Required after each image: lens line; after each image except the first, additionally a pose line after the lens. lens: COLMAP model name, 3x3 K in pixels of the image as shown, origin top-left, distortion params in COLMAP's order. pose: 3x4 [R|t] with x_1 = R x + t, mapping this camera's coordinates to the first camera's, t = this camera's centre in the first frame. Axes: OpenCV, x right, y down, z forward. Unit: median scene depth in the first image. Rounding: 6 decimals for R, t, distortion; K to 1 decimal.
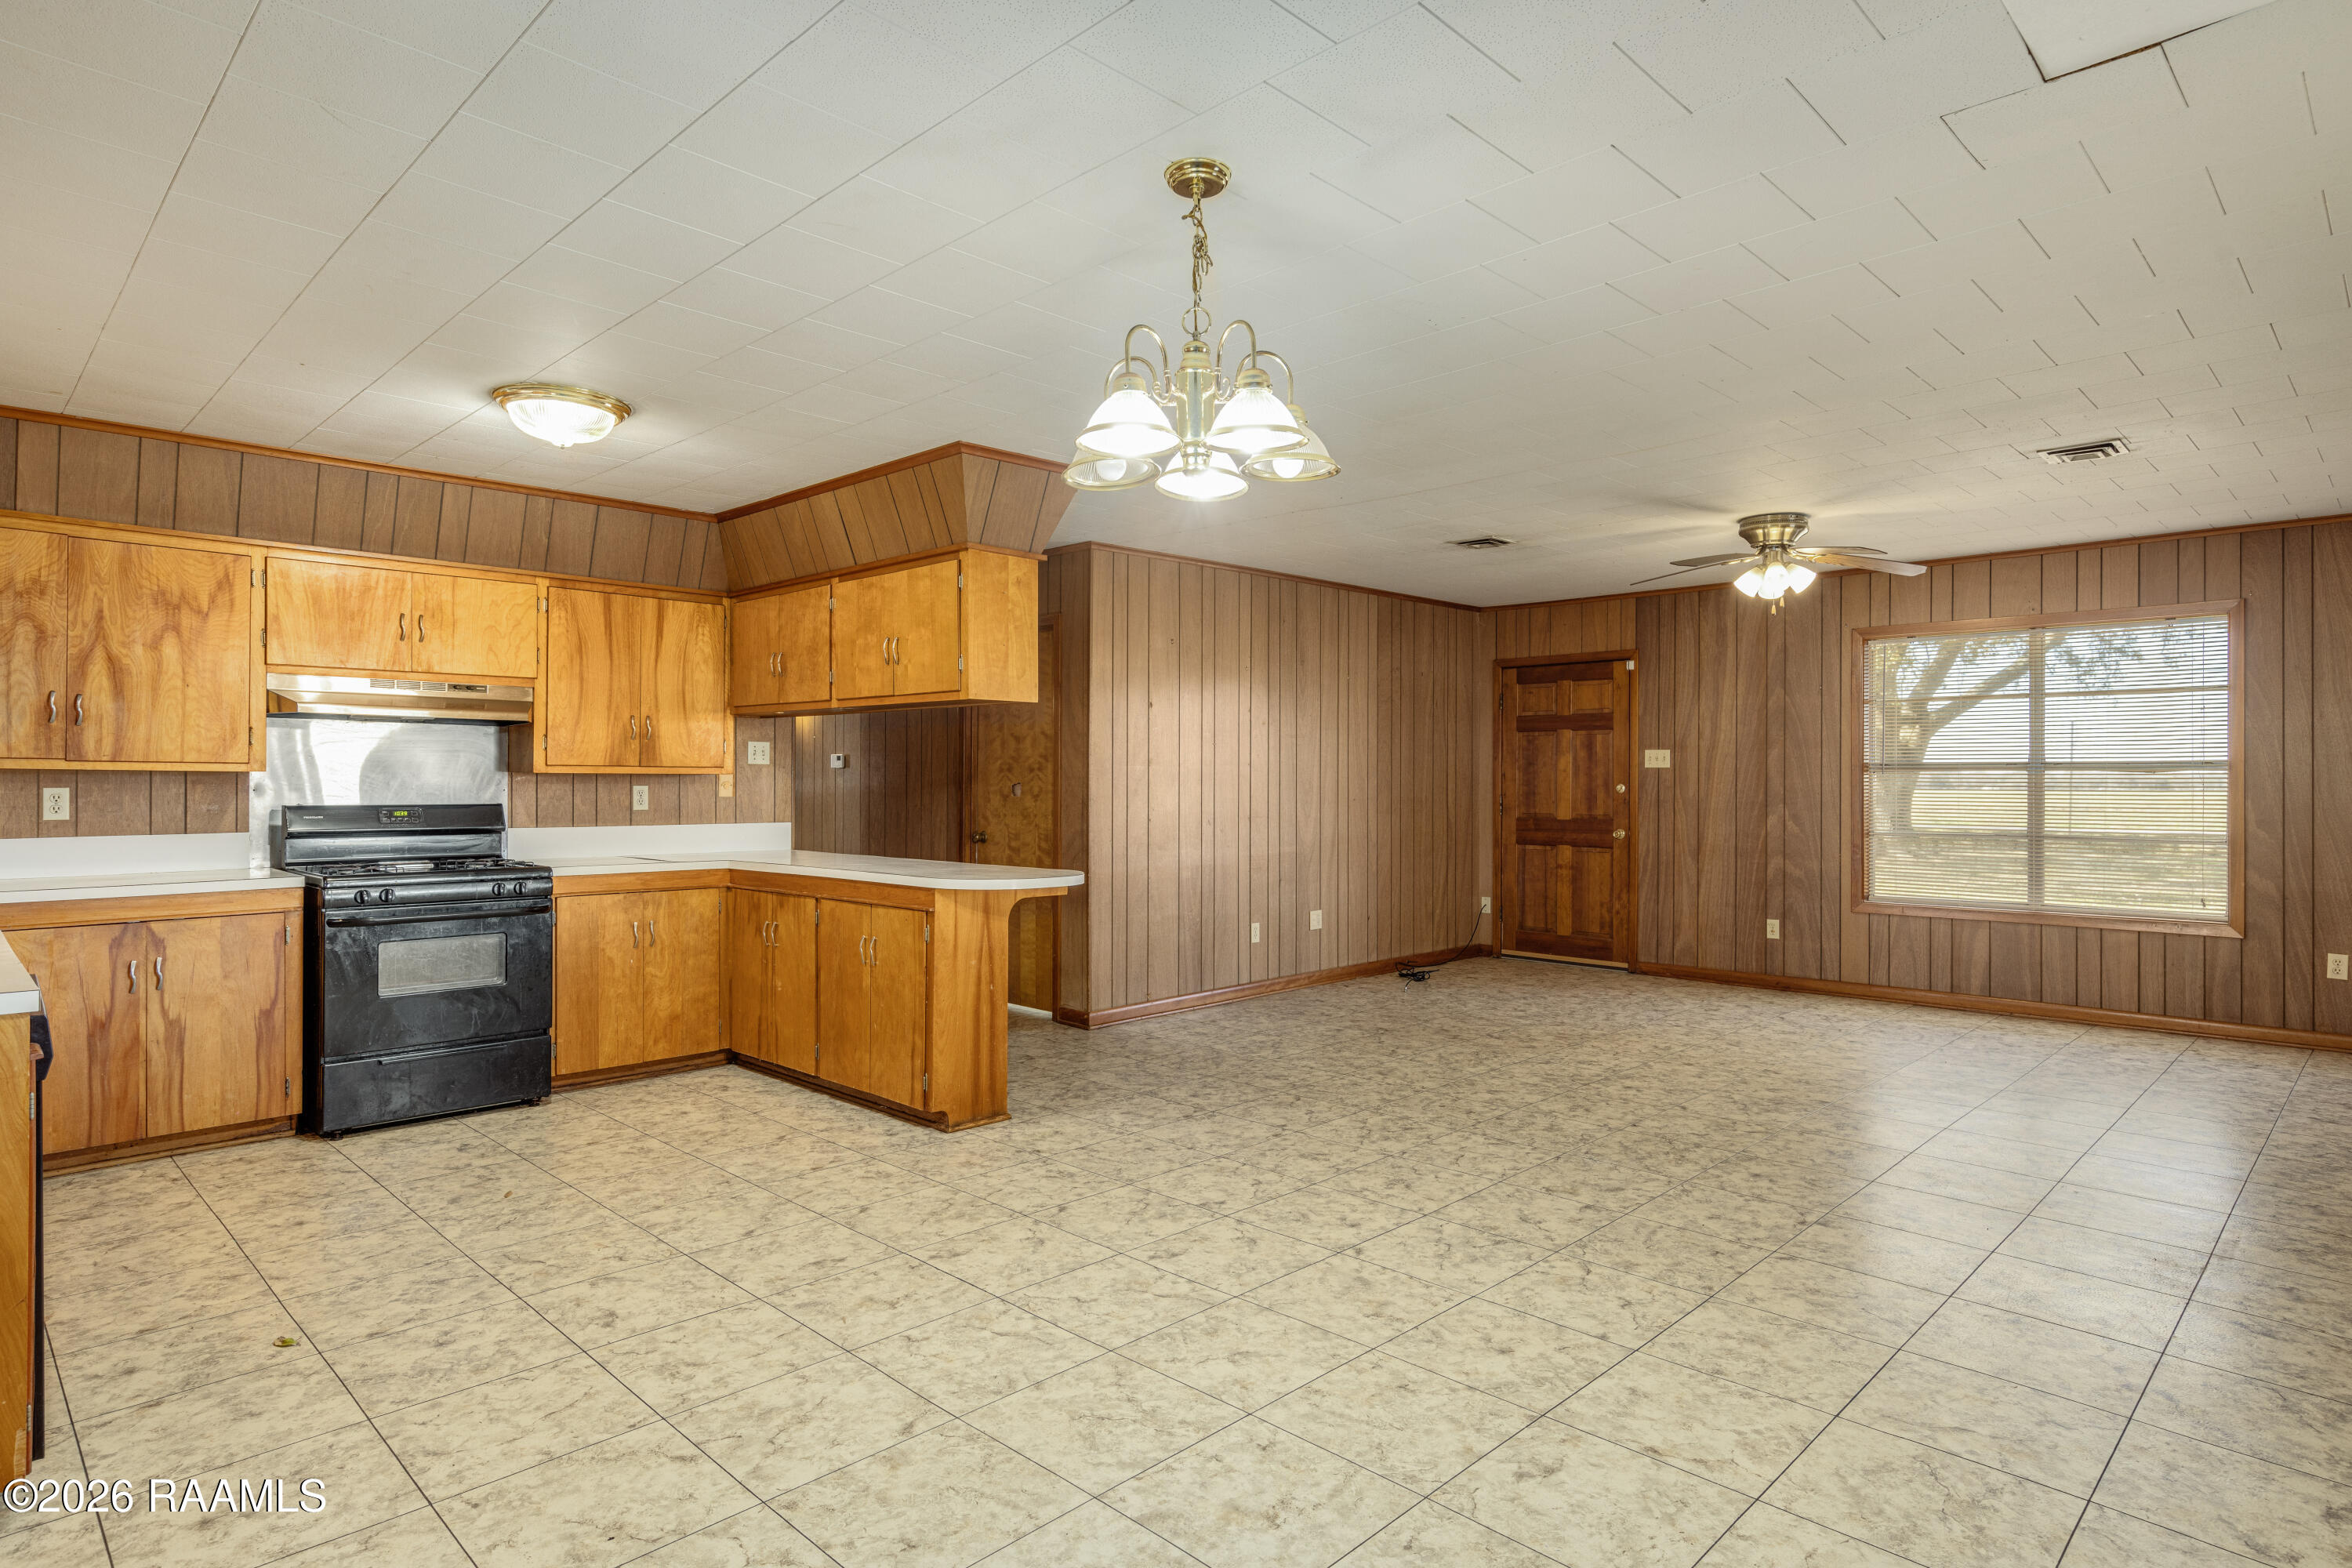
lens RADIAL K [[1270.7, 0, 1174.7], [0, 1270.7, 779.2], [0, 0, 1]] dist [0.006607, -0.000301]
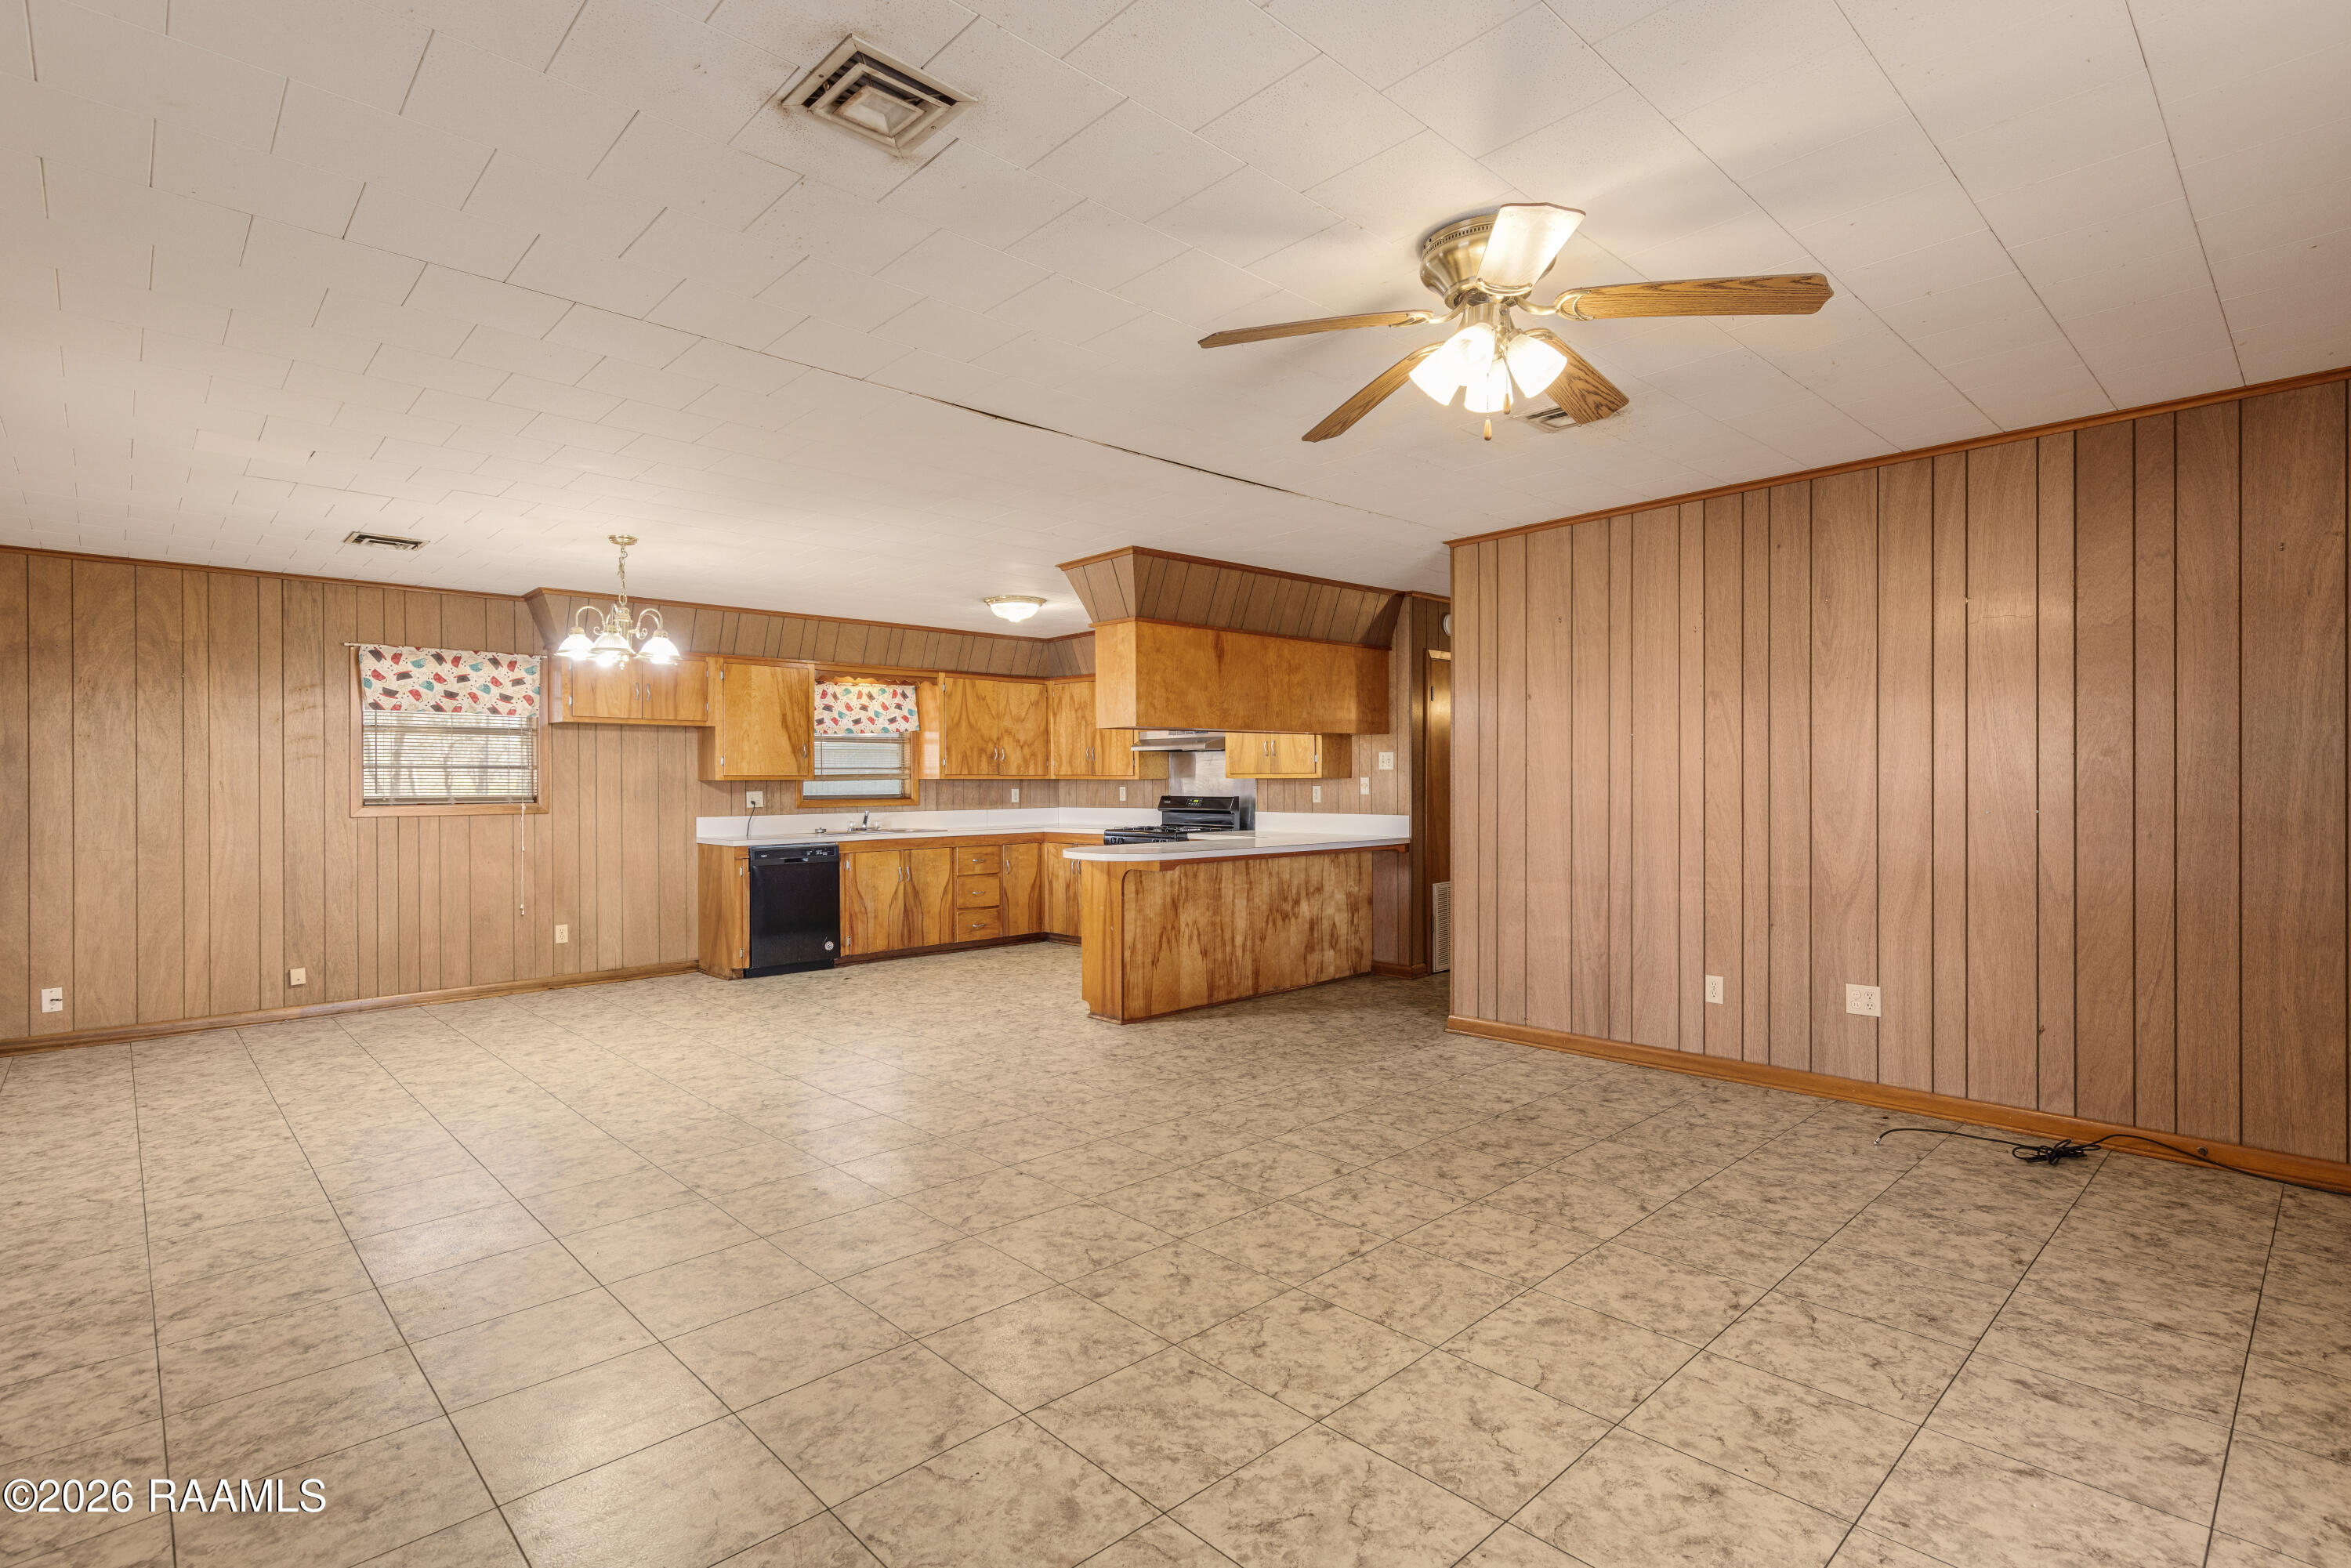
lens RADIAL K [[1123.8, 0, 1181.1], [0, 1123.8, 777.3], [0, 0, 1]] dist [0.005104, -0.001234]
pose [[-0.026753, -0.004181, -0.999633, 1.151848], [0.007411, 0.999963, -0.004381, -0.000543], [0.999615, -0.007525, -0.026721, 1.141827]]
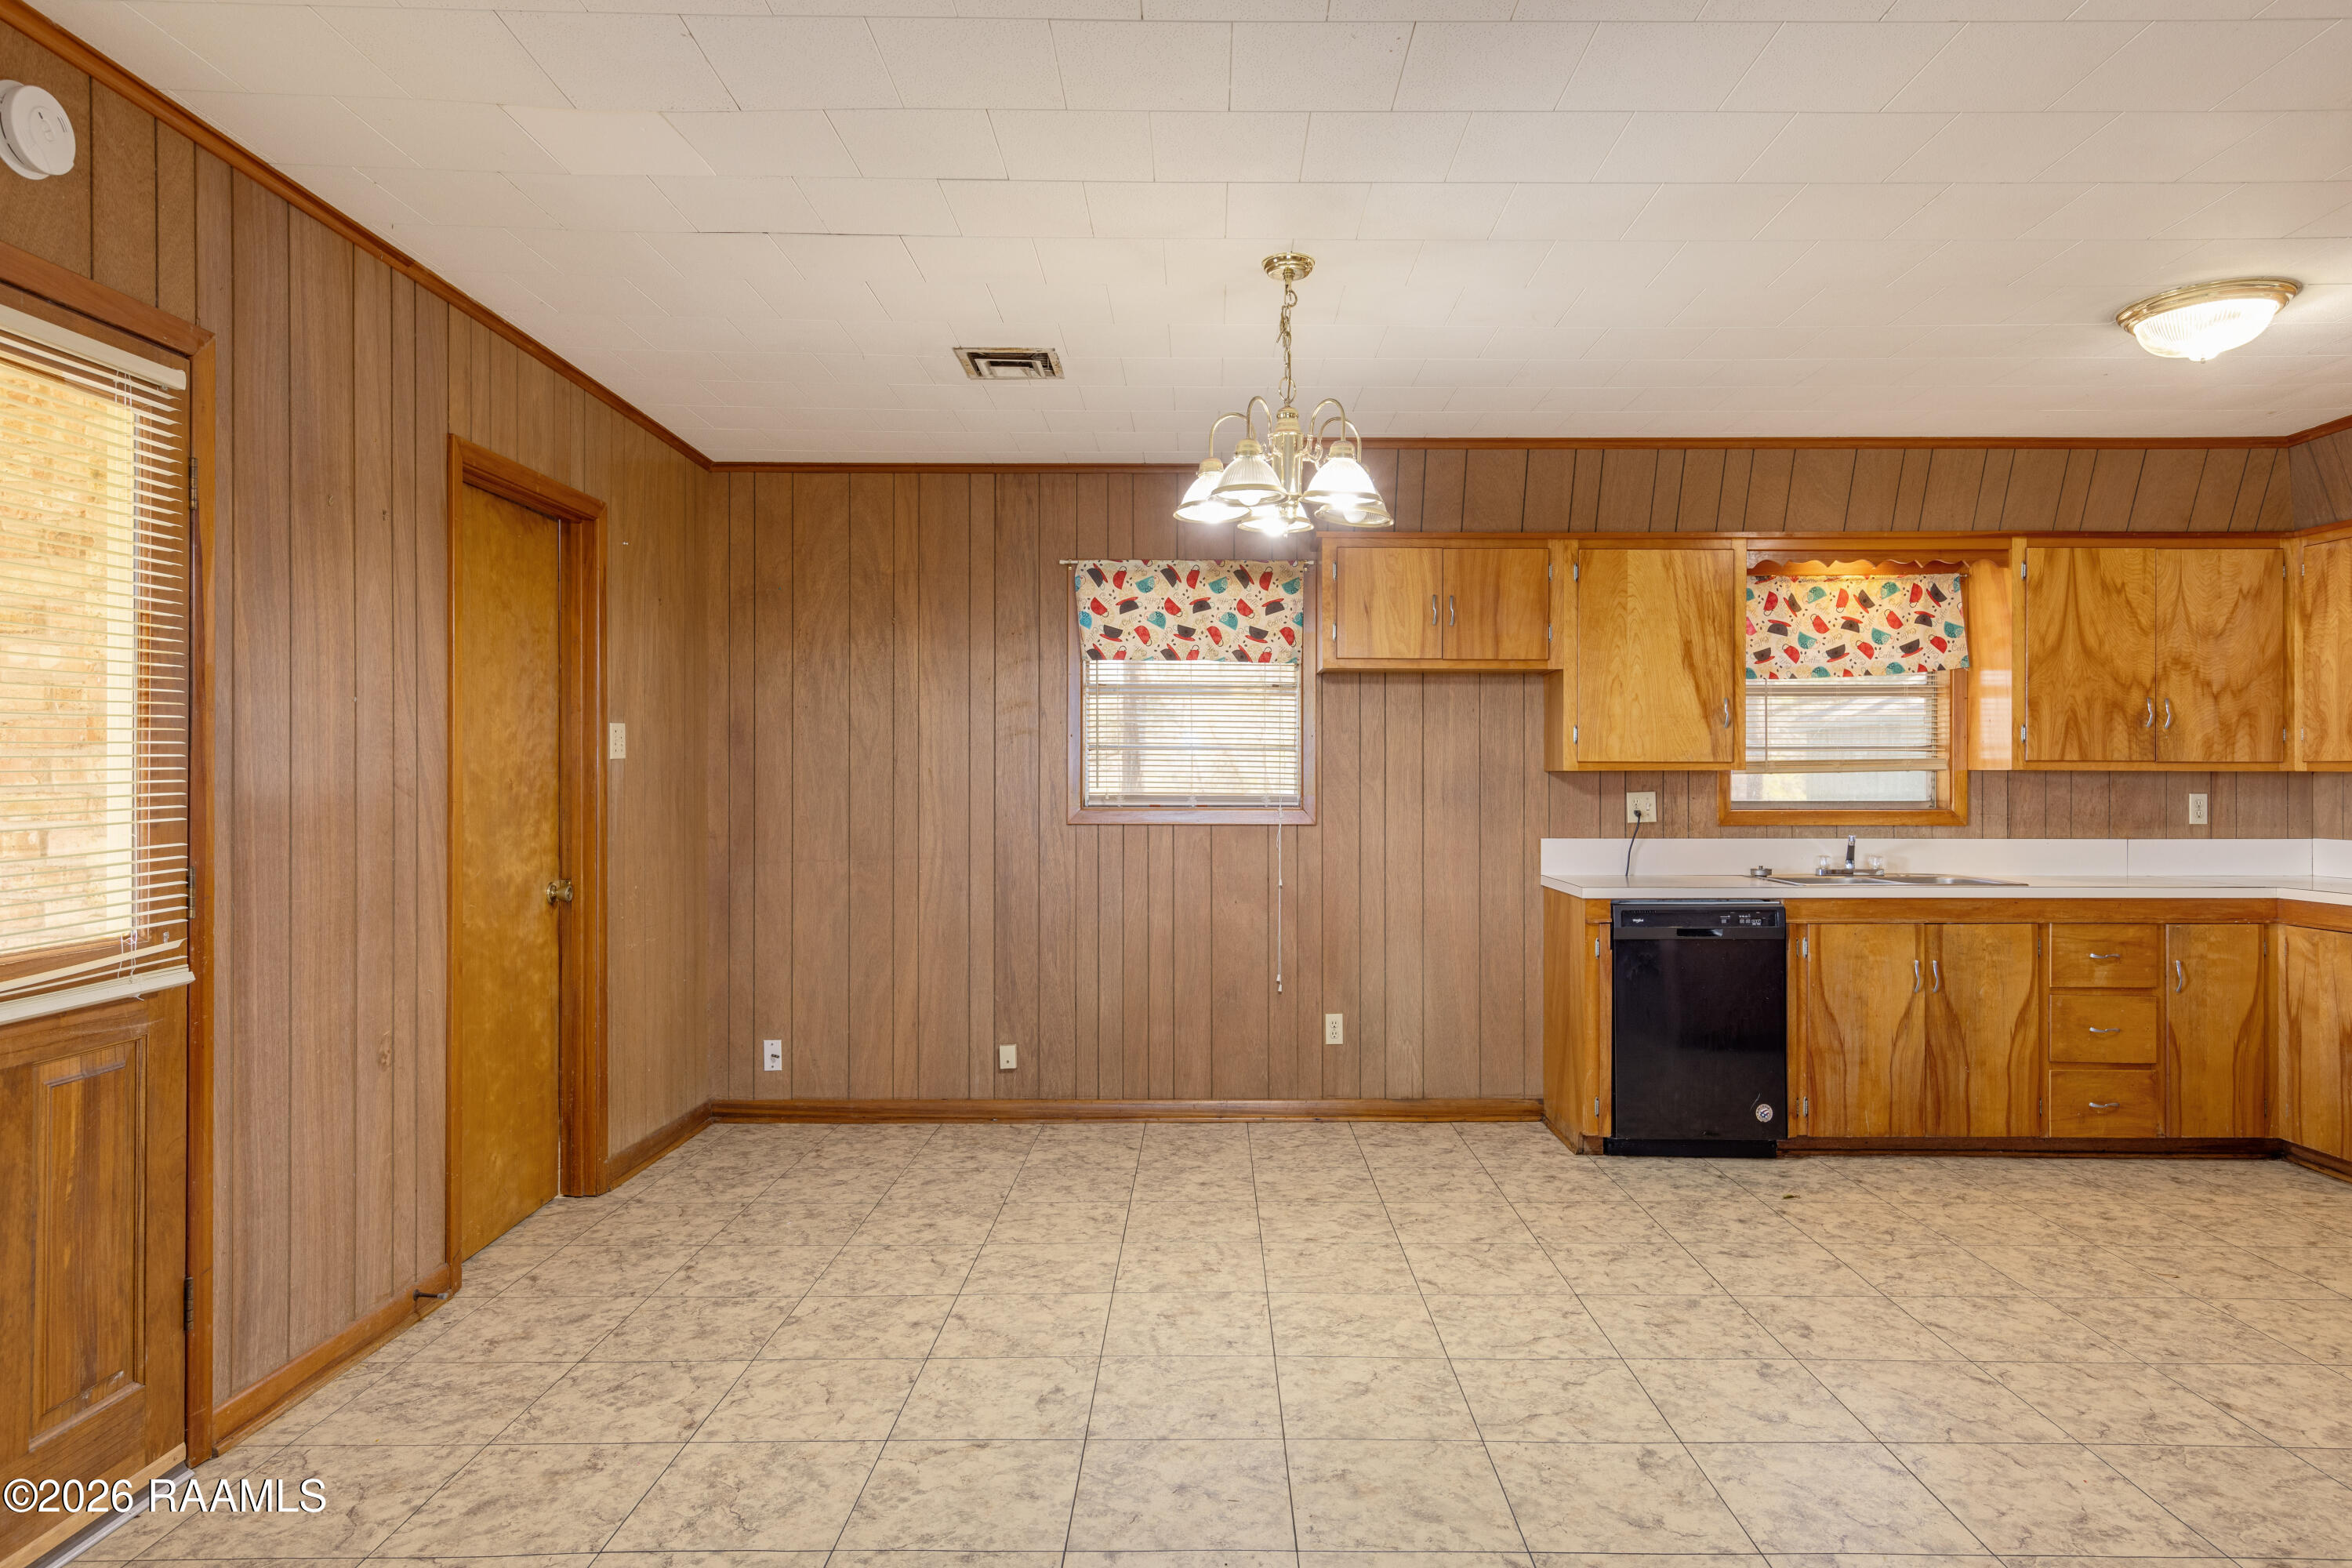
lens RADIAL K [[1513.6, 0, 1160.3], [0, 1513.6, 783.9], [0, 0, 1]] dist [0.000885, 0.002768]
pose [[-0.736372, -0.002804, -0.676571, 0.566491], [-0.005649, 0.999982, 0.002004, -0.001139], [0.676553, 0.005298, -0.736374, 1.061789]]
